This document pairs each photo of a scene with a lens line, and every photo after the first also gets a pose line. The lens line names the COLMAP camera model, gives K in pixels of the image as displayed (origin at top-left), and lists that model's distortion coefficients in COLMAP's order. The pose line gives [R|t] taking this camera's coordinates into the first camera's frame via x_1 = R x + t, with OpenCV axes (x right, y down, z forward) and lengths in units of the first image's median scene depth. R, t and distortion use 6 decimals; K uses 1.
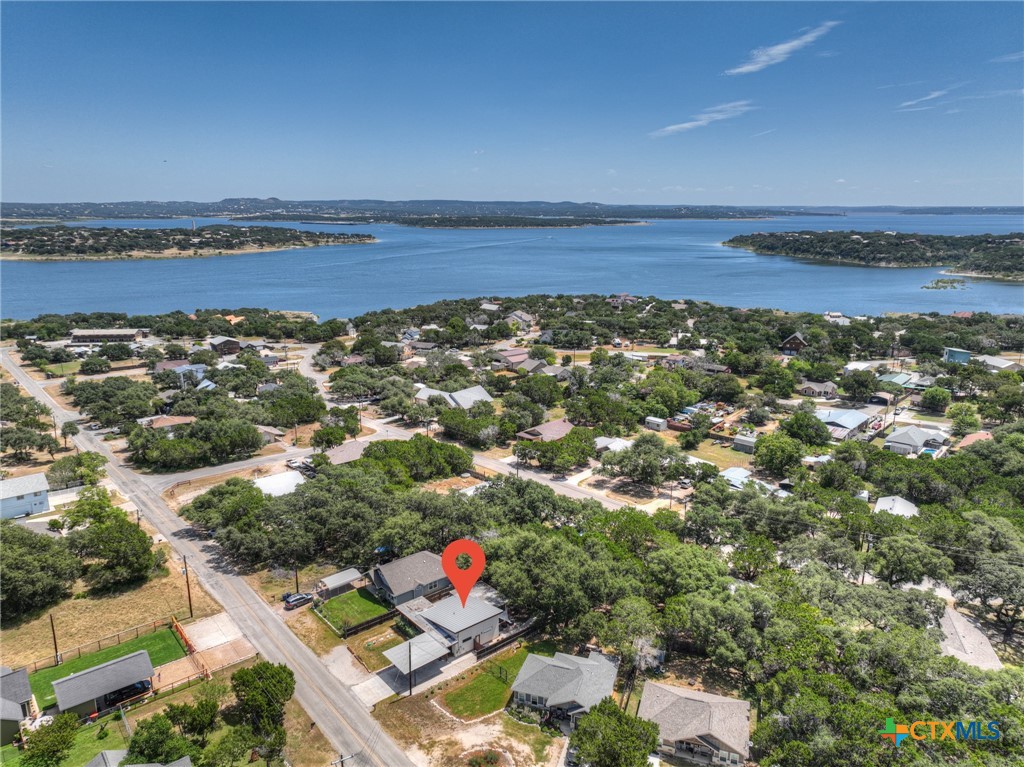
lens RADIAL K [[720.5, 0, 512.0], [0, 720.5, 383.5], [0, 0, 1]] dist [-0.003995, 0.022981]
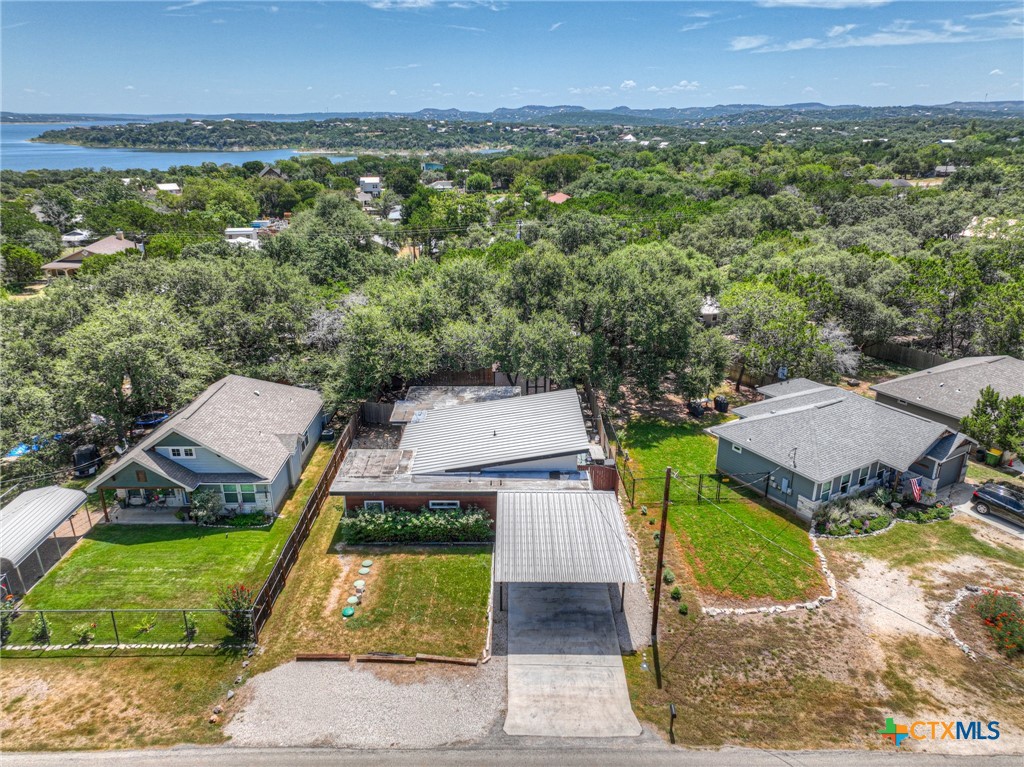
lens RADIAL K [[727.4, 0, 514.3], [0, 727.4, 359.4], [0, 0, 1]] dist [-0.007395, 0.025337]
pose [[0.639762, -0.248028, 0.727452, -0.214426], [0.188648, 0.968218, 0.164211, 0.135399], [-0.745061, 0.032177, 0.666220, 0.453046]]
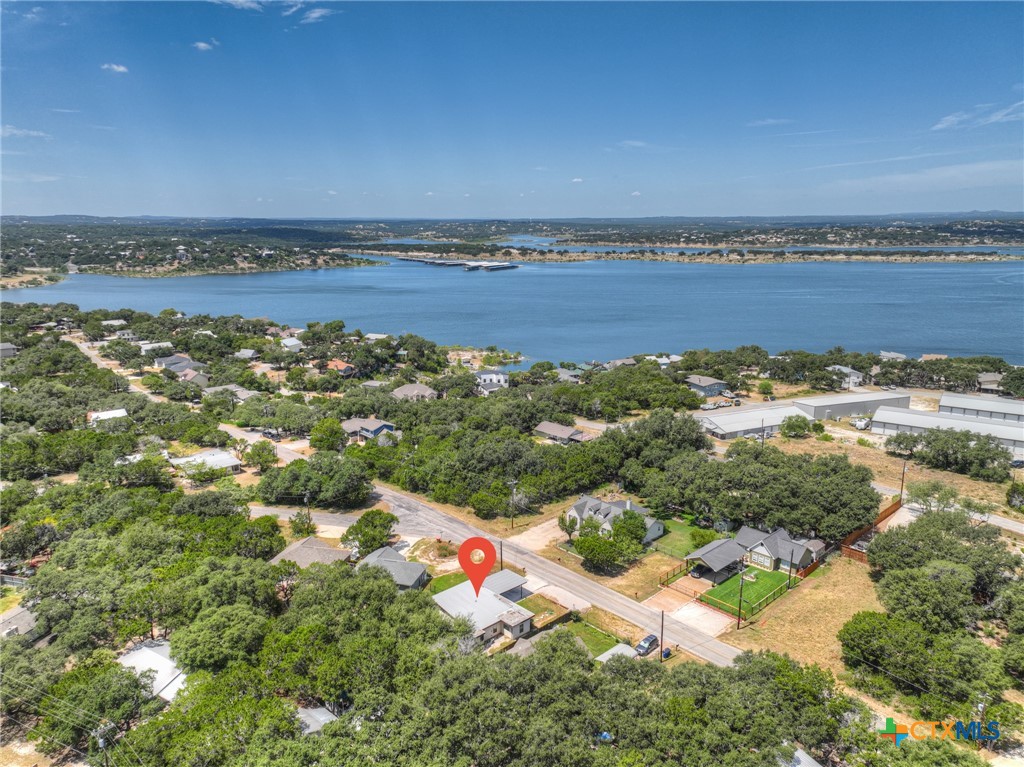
lens RADIAL K [[720.5, 0, 512.0], [0, 720.5, 383.5], [0, 0, 1]] dist [-0.003995, 0.022981]
pose [[-0.998901, 0.008273, -0.046138, -0.054825], [-0.013536, 0.891460, 0.452897, -0.282758], [0.044877, 0.453024, -0.890368, 1.120505]]
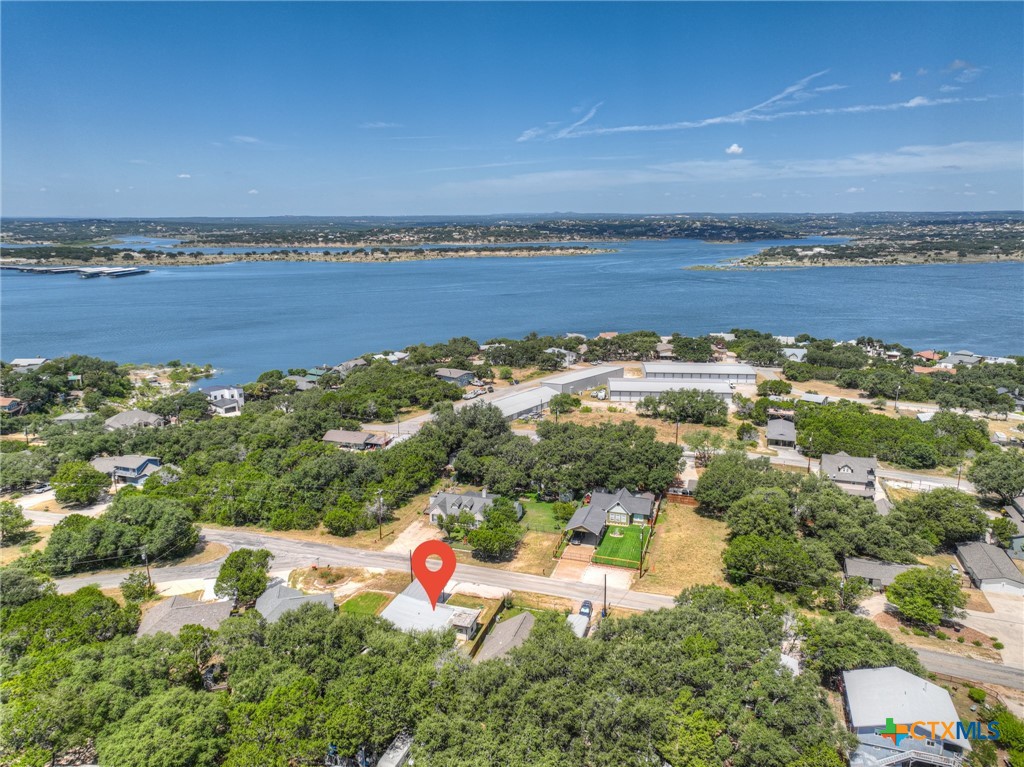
lens RADIAL K [[720.5, 0, 512.0], [0, 720.5, 383.5], [0, 0, 1]] dist [-0.003995, 0.022981]
pose [[-0.853230, 0.113774, -0.508974, 0.182168], [-0.129365, 0.899246, 0.417878, -0.266328], [0.505236, 0.422390, -0.752545, 1.057283]]
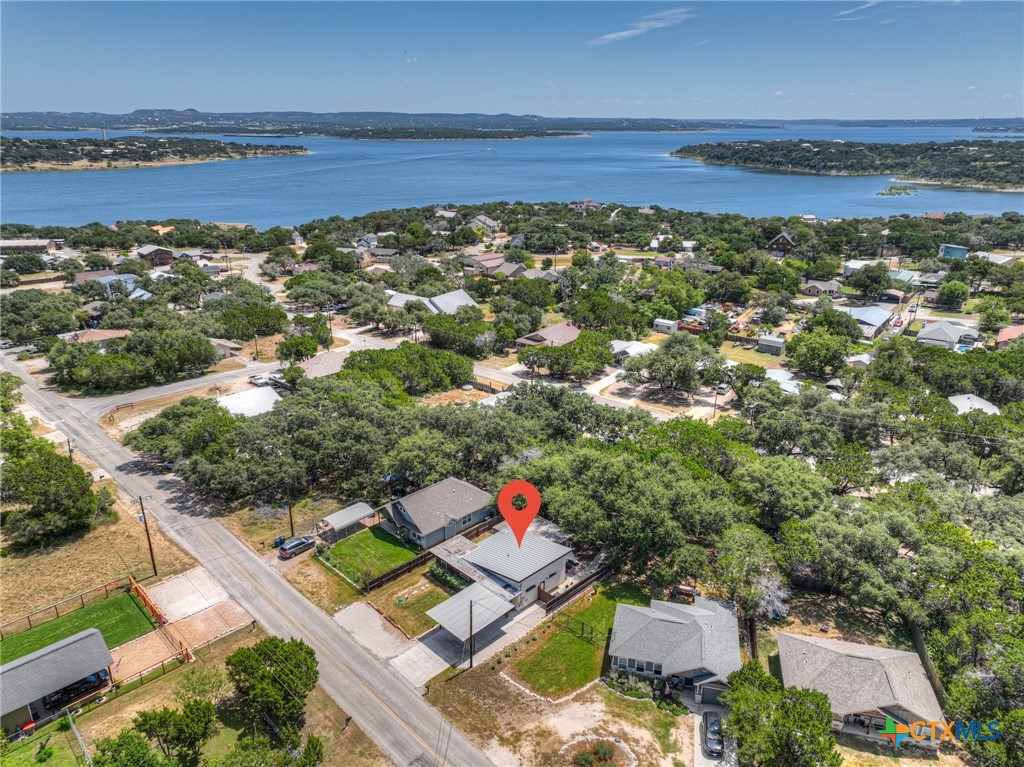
lens RADIAL K [[720.5, 0, 512.0], [0, 720.5, 383.5], [0, 0, 1]] dist [-0.003995, 0.022981]
pose [[0.996401, -0.029178, 0.079586, -0.082148], [0.020342, 0.993761, 0.109662, 0.031652], [-0.082289, -0.107649, 0.990778, 0.156964]]
